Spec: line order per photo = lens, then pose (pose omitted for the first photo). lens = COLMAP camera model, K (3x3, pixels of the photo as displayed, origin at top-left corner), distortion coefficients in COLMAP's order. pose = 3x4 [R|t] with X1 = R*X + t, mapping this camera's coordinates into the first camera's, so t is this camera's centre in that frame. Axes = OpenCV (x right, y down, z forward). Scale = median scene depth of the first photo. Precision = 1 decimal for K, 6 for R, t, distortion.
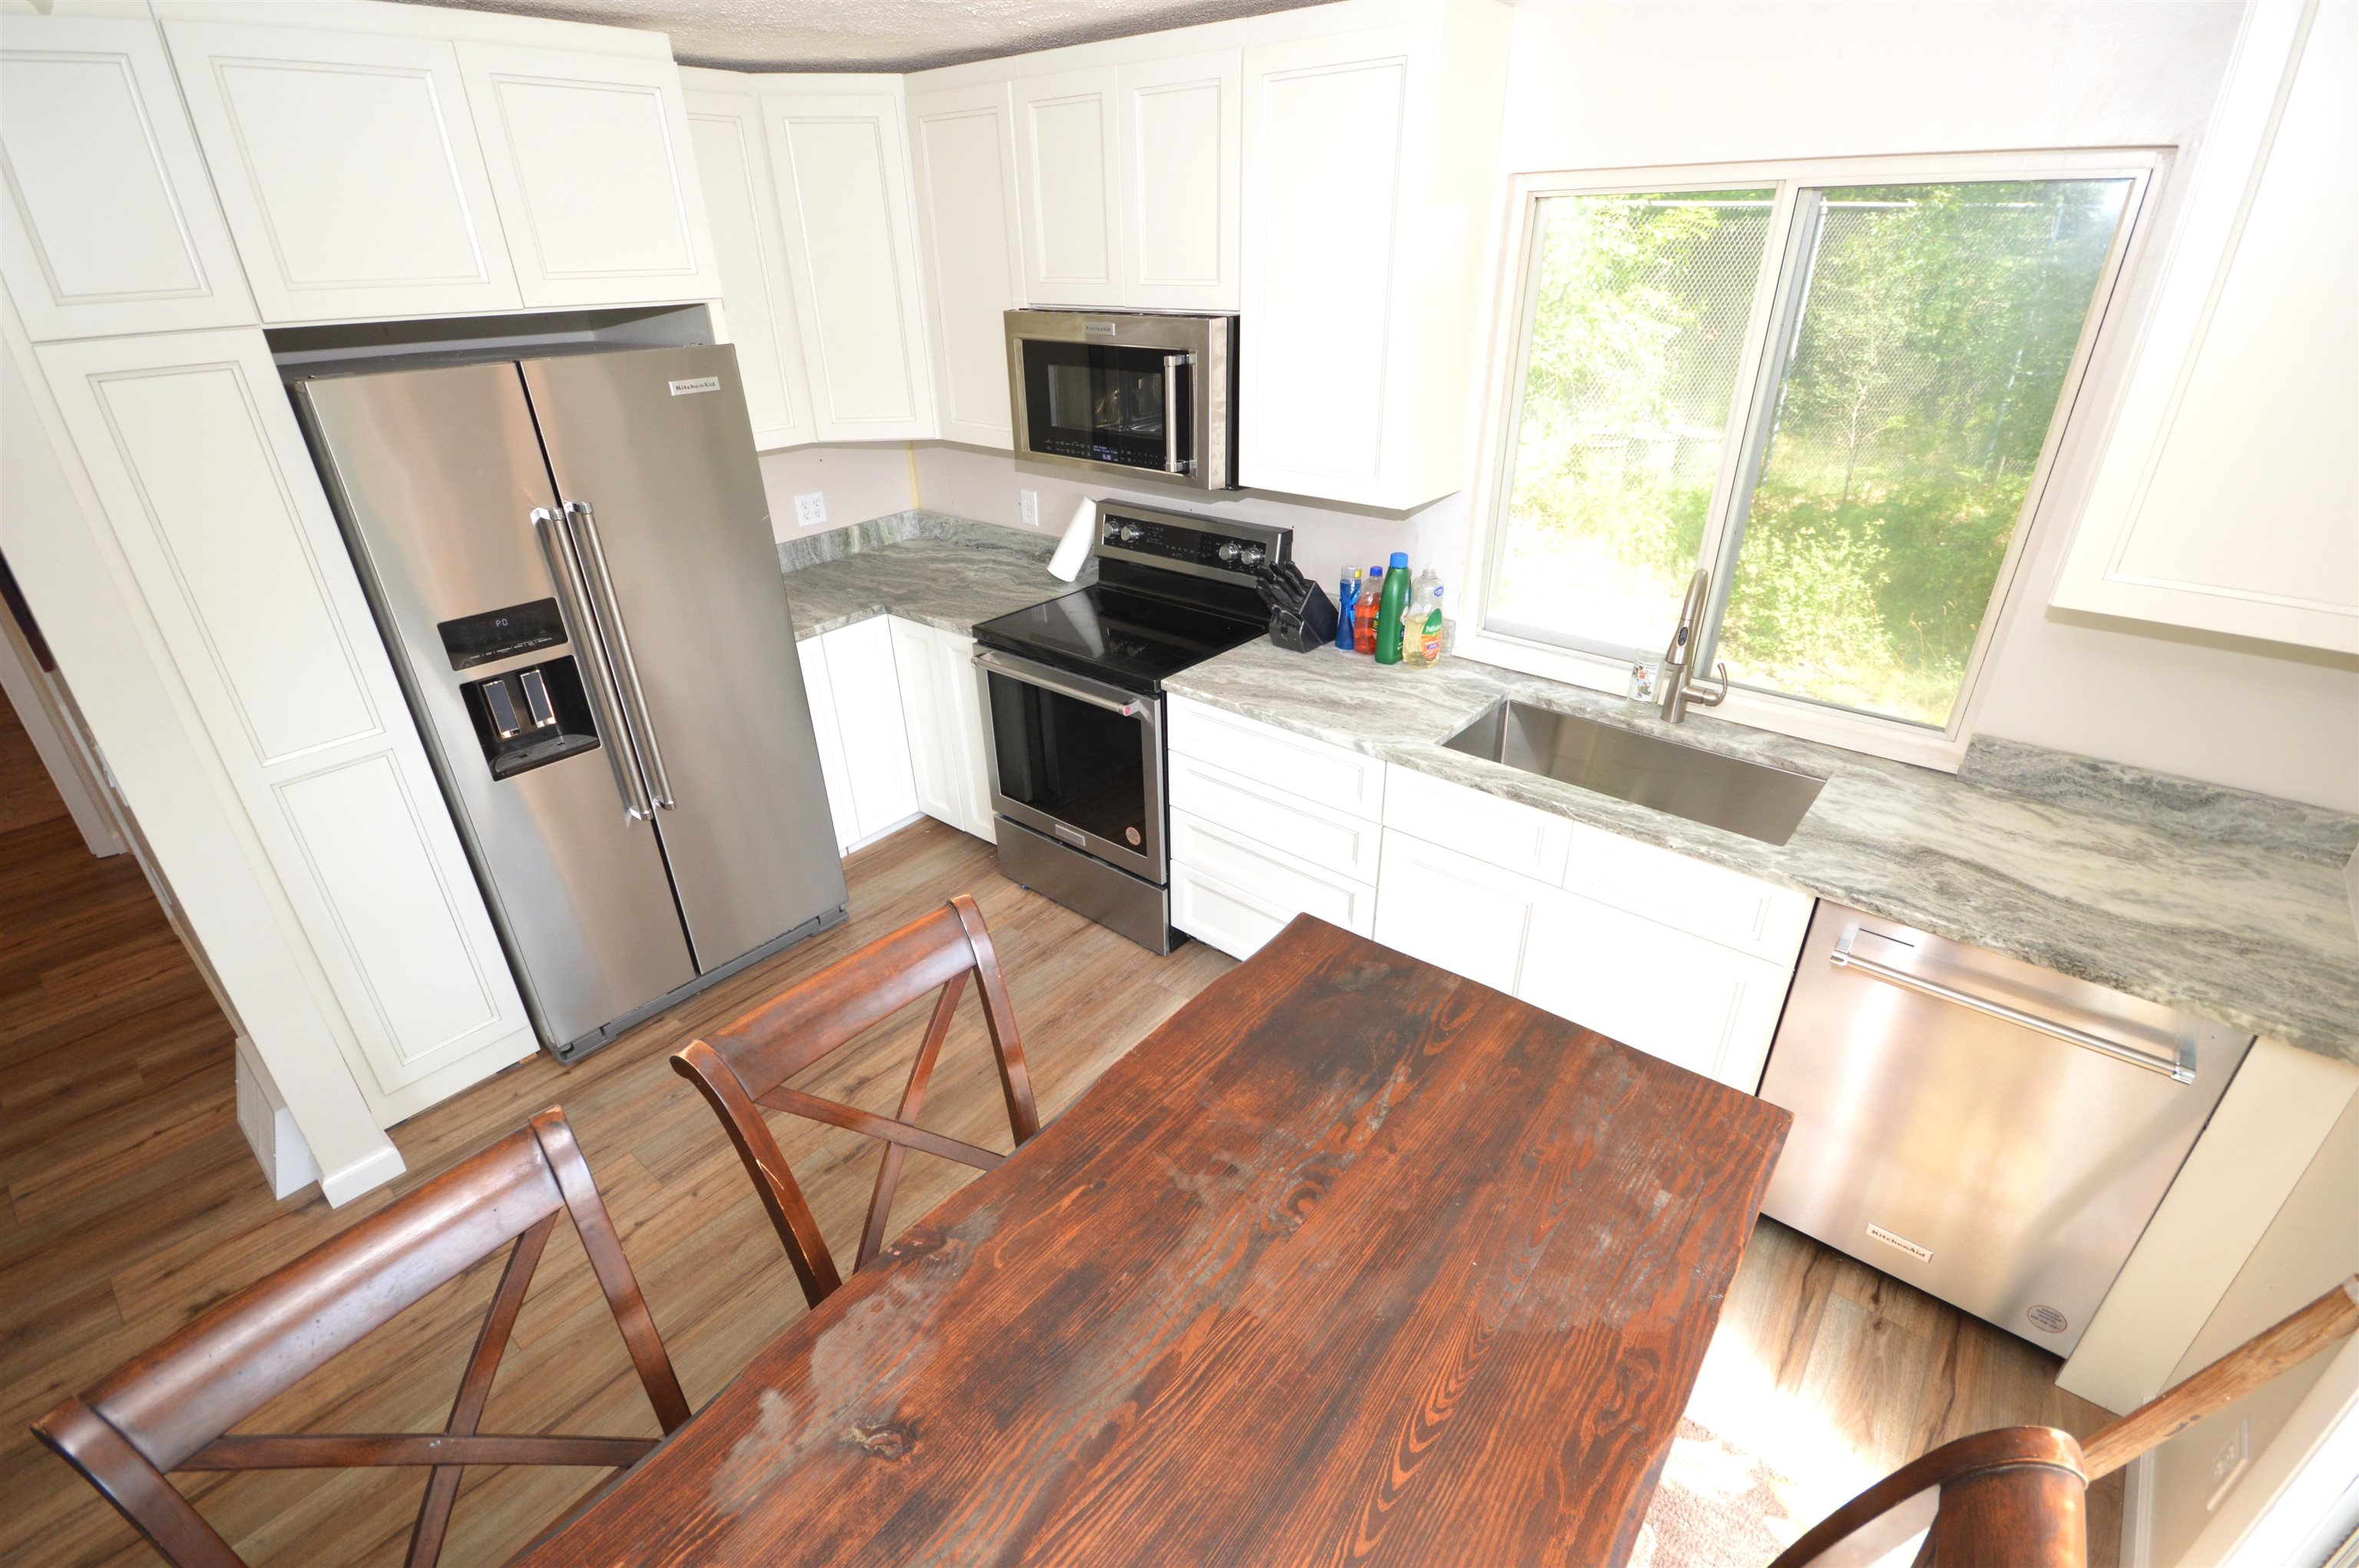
lens RADIAL K [[1050.9, 0, 1185.4], [0, 1050.9, 785.8], [0, 0, 1]] dist [0.007852, -0.010051]
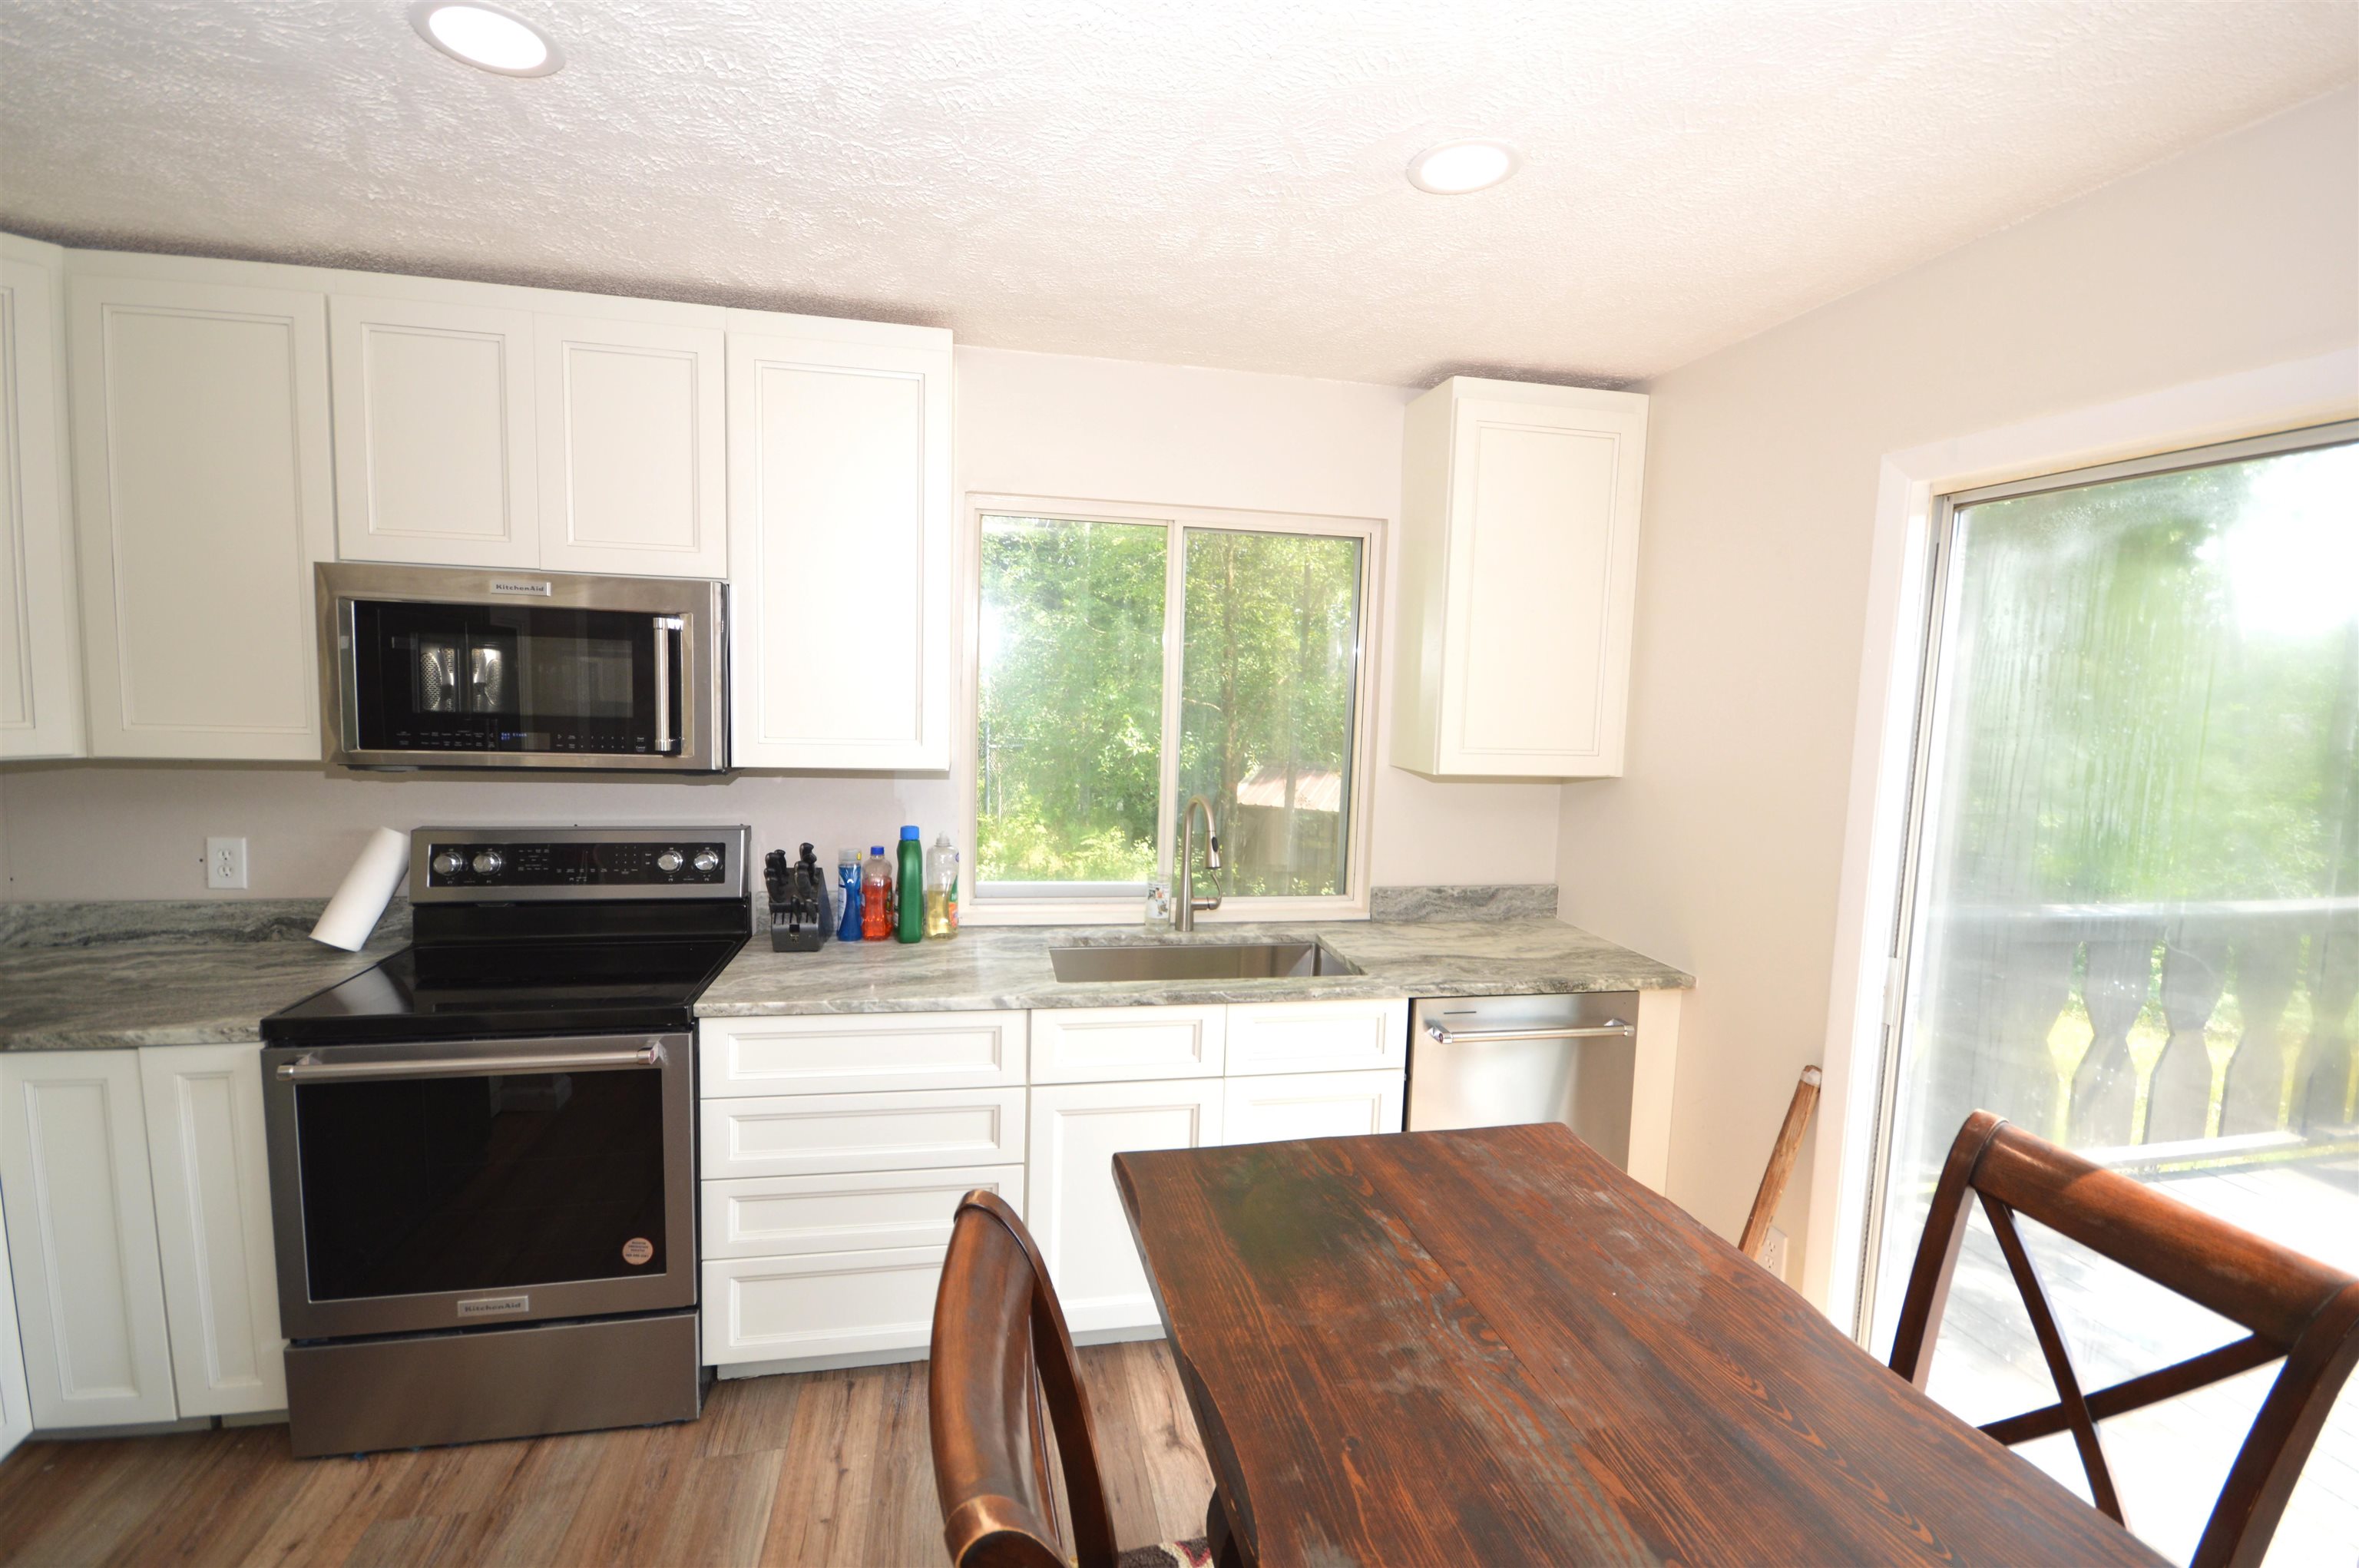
lens RADIAL K [[1050.9, 0, 1188.9], [0, 1050.9, 784.9], [0, 0, 1]] dist [0.007852, -0.010051]
pose [[0.621799, -0.044296, 0.781924, -0.439095], [0.324004, 0.923503, -0.205337, 0.029411], [-0.713013, 0.381024, 0.588585, 0.259788]]
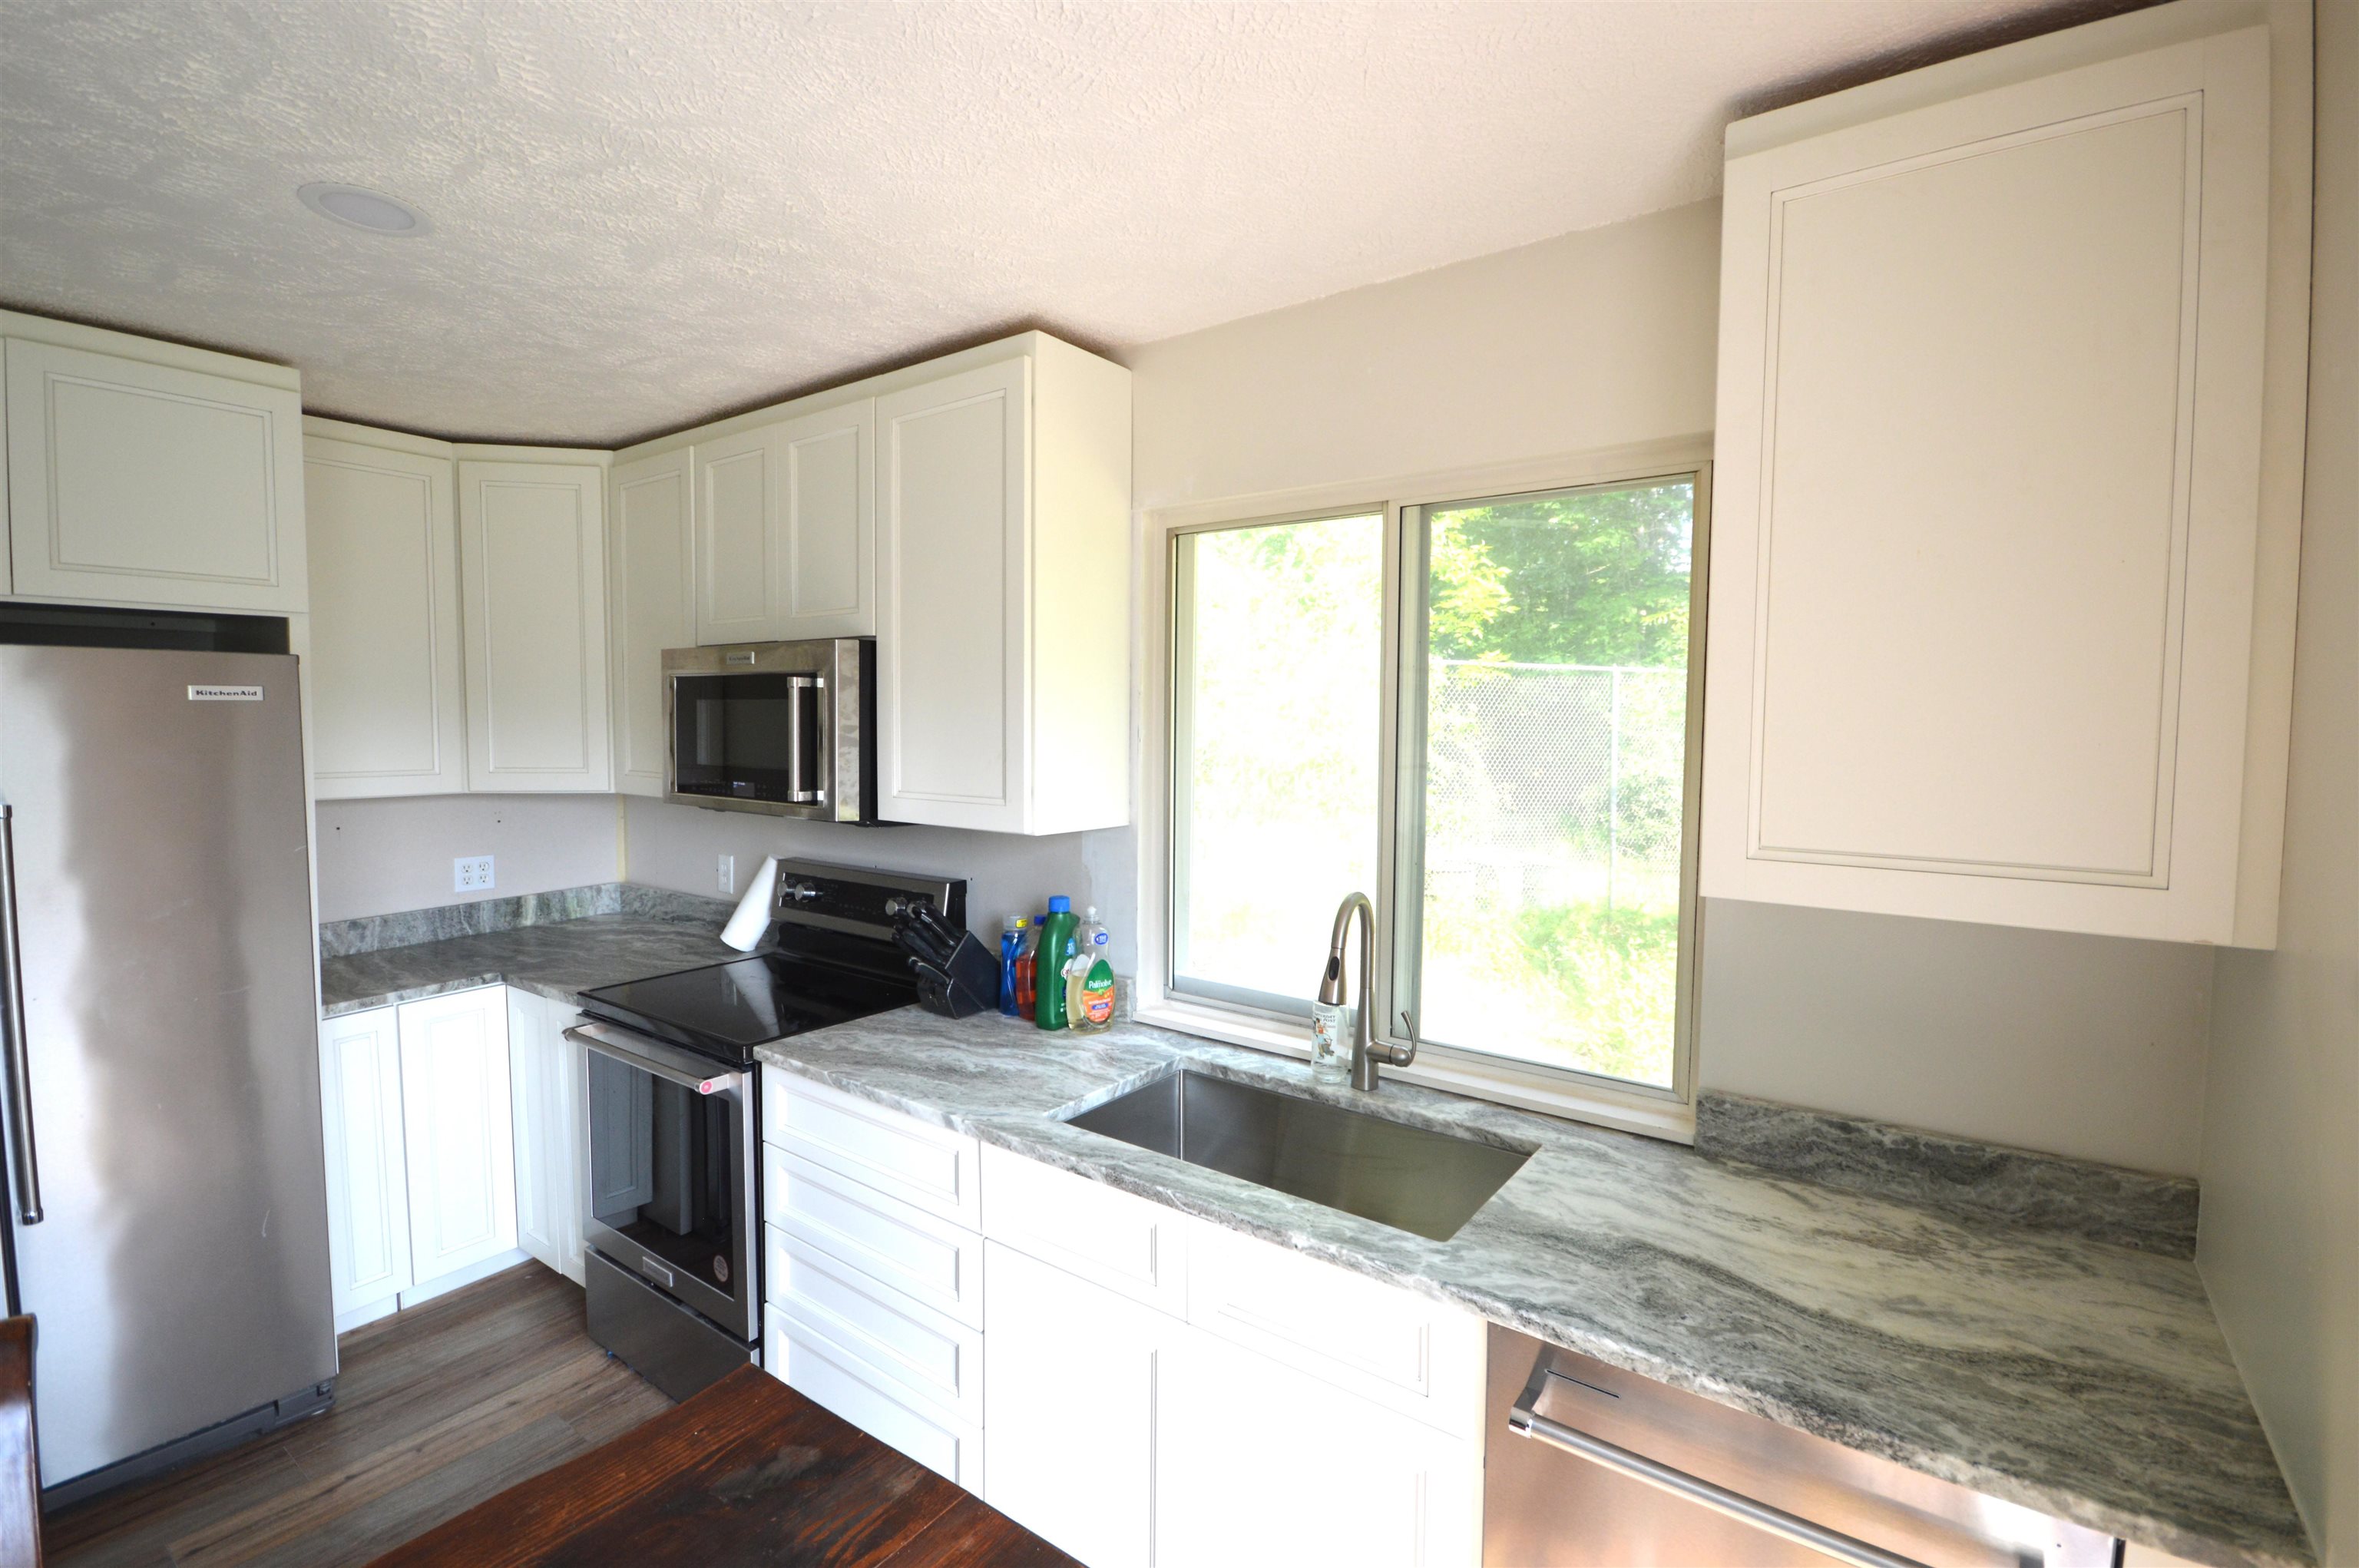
lens RADIAL K [[1050.9, 0, 1185.2], [0, 1050.9, 782.9], [0, 0, 1]] dist [0.007852, -0.010051]
pose [[0.997453, 0.017547, 0.069132, 0.273174], [0.011956, 0.914415, -0.404601, 0.047782], [-0.070315, 0.404397, 0.911877, 0.195065]]
